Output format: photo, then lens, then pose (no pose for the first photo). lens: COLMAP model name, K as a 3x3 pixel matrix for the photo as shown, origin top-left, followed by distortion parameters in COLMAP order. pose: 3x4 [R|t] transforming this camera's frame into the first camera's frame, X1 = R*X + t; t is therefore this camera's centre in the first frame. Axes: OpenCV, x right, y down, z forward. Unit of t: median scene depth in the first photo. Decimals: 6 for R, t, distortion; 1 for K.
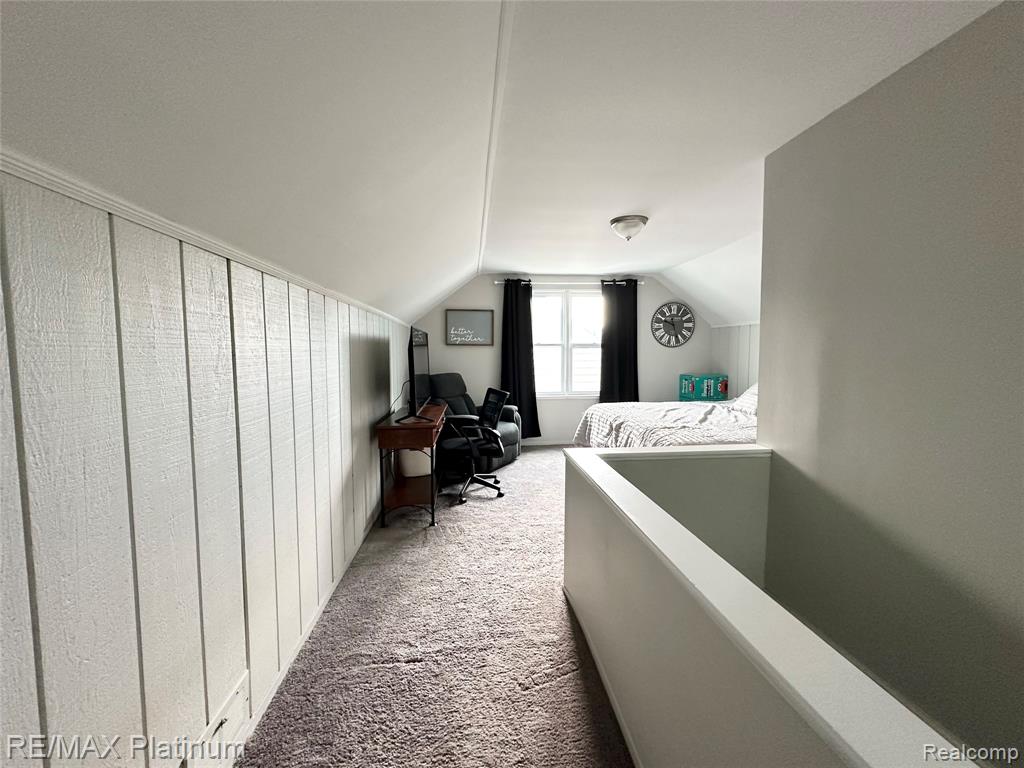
lens RADIAL K [[409.9, 0, 511.9], [0, 409.9, 381.1], [0, 0, 1]] dist [0.004380, 0.000856]
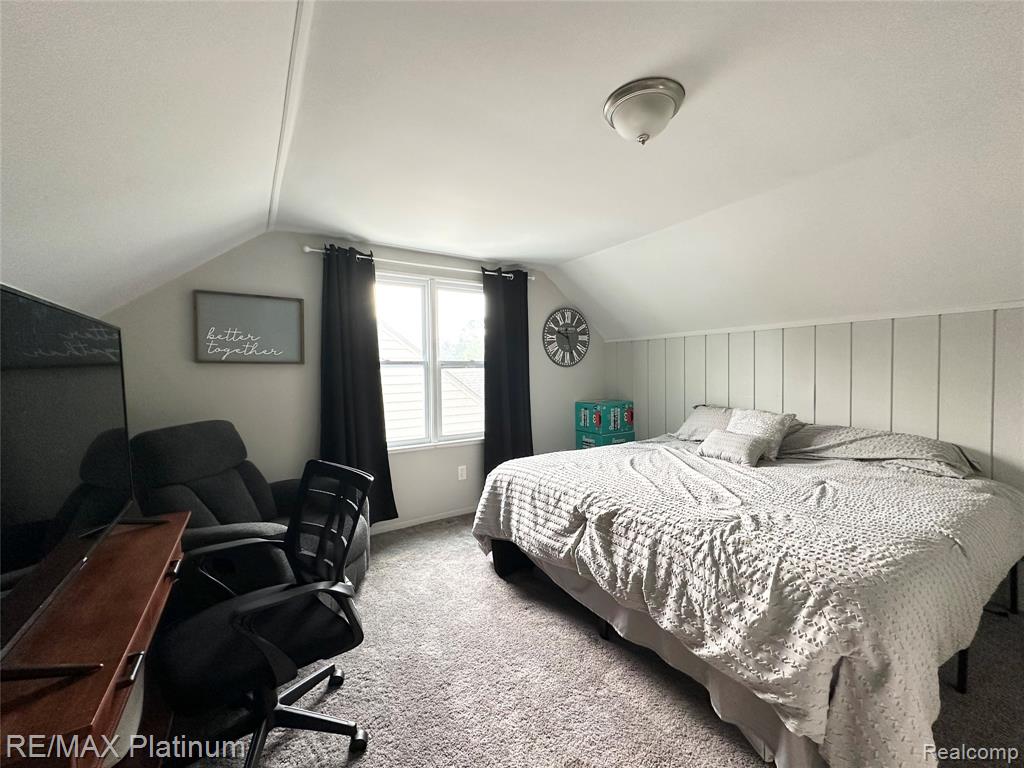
lens RADIAL K [[409.9, 0, 512.2], [0, 409.9, 382.5], [0, 0, 1]] dist [0.004380, 0.000856]
pose [[0.892078, -0.019015, 0.451481, -0.044330], [0.040871, 0.998414, -0.038708, -0.029155], [-0.450030, 0.052983, 0.891441, 0.384522]]
